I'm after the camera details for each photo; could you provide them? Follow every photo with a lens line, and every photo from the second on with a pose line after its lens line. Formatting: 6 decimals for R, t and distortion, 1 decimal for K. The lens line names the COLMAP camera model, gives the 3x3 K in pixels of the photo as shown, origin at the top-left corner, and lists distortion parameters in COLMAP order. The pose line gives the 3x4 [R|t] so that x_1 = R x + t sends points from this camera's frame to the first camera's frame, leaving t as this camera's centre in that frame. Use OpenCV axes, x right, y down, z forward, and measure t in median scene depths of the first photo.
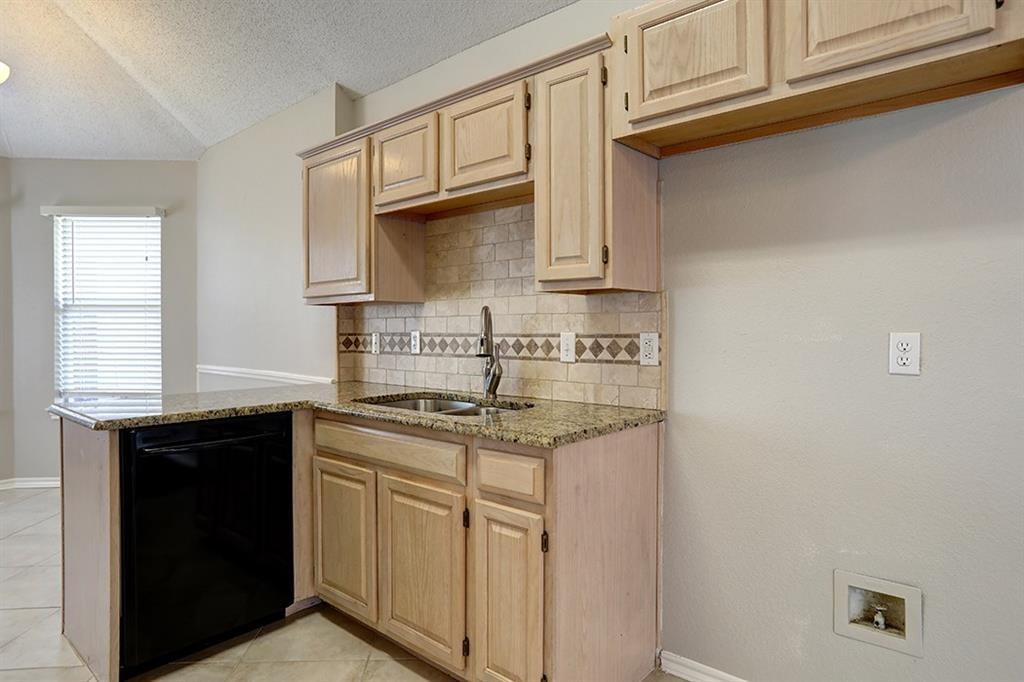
lens RADIAL K [[591.9, 0, 505.4], [0, 591.9, 334.7], [0, 0, 1]] dist [-0.076639, 0.050963]
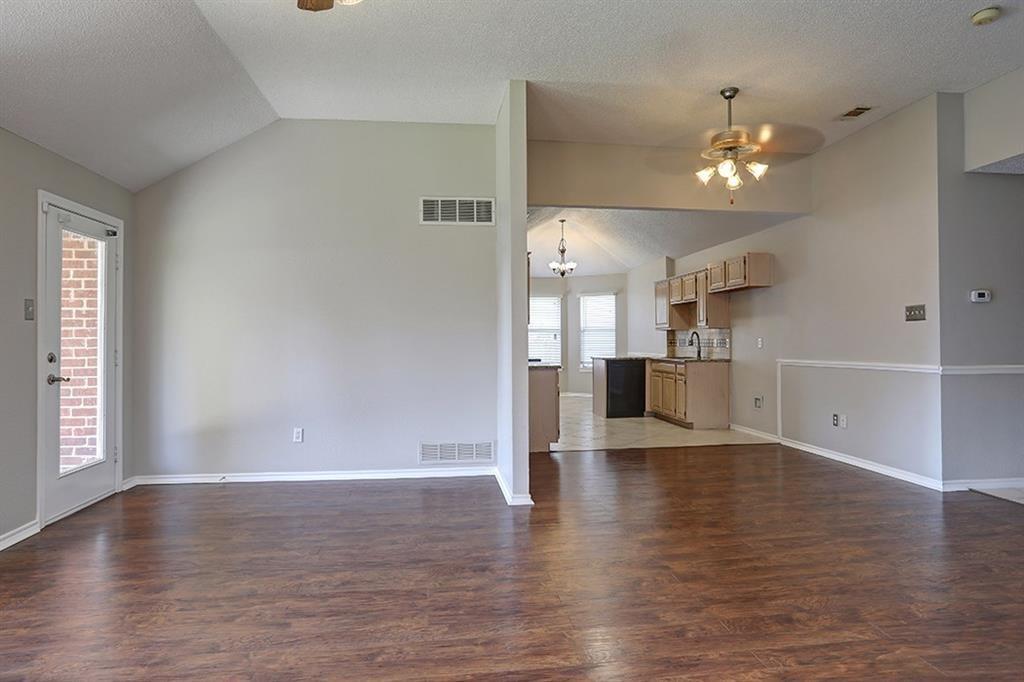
lens RADIAL K [[584.4, 0, 513.3], [0, 584.4, 335.3], [0, 0, 1]] dist [-0.075218, 0.052242]
pose [[0.757022, -0.006737, -0.653354, 1.064503], [-0.003146, 0.999898, -0.013957, 0.020009], [0.653381, 0.012621, 0.756924, -1.773870]]
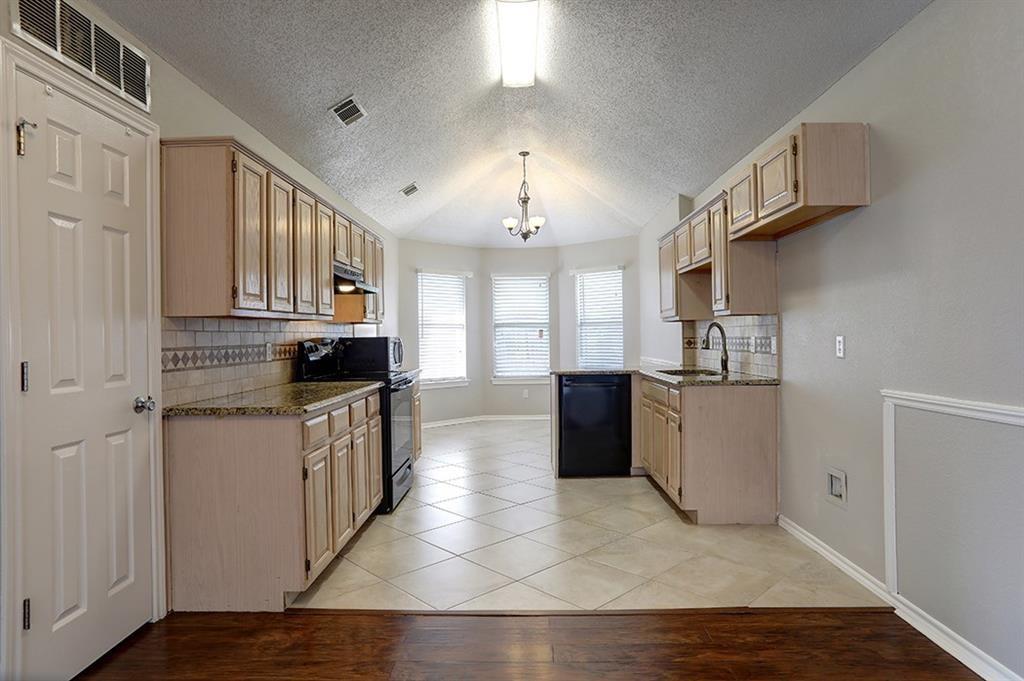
lens RADIAL K [[584.4, 0, 513.3], [0, 584.4, 334.8], [0, 0, 1]] dist [-0.075218, 0.052242]
pose [[0.645698, -0.010308, -0.763523, 0.704950], [0.005397, 0.999946, -0.008936, 0.002556], [0.763574, 0.001649, 0.645719, -0.496190]]
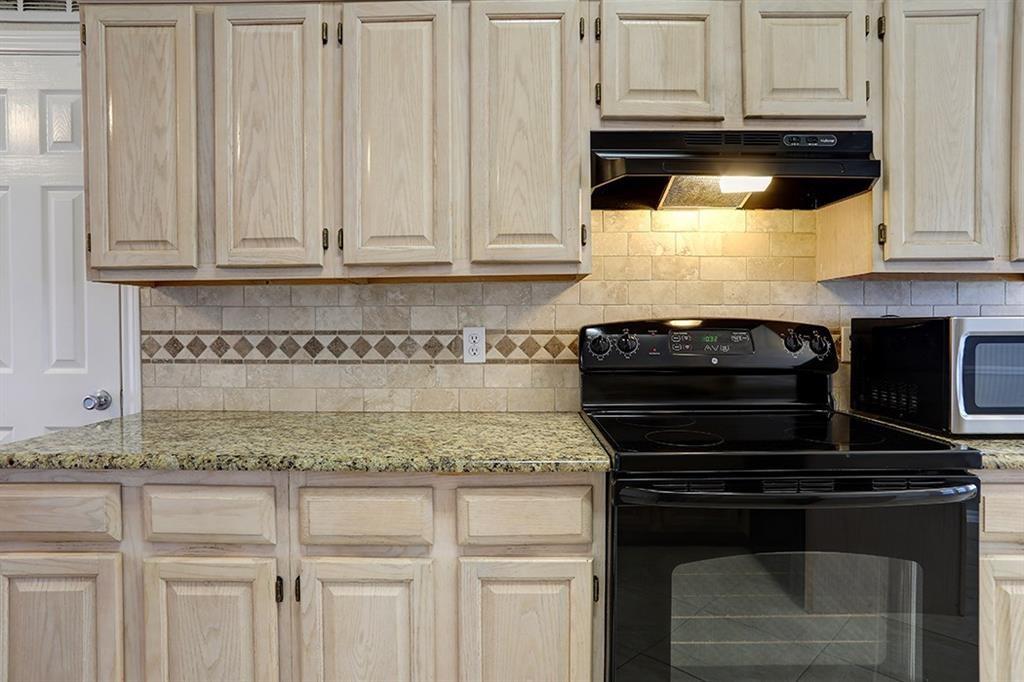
lens RADIAL K [[591.9, 0, 505.4], [0, 591.9, 334.7], [0, 0, 1]] dist [-0.076639, 0.050963]
pose [[-0.756748, 0.013553, -0.653566, -0.104900], [-0.007182, 0.999552, 0.029043, -0.003953], [0.653667, 0.026672, -0.756312, 0.339216]]
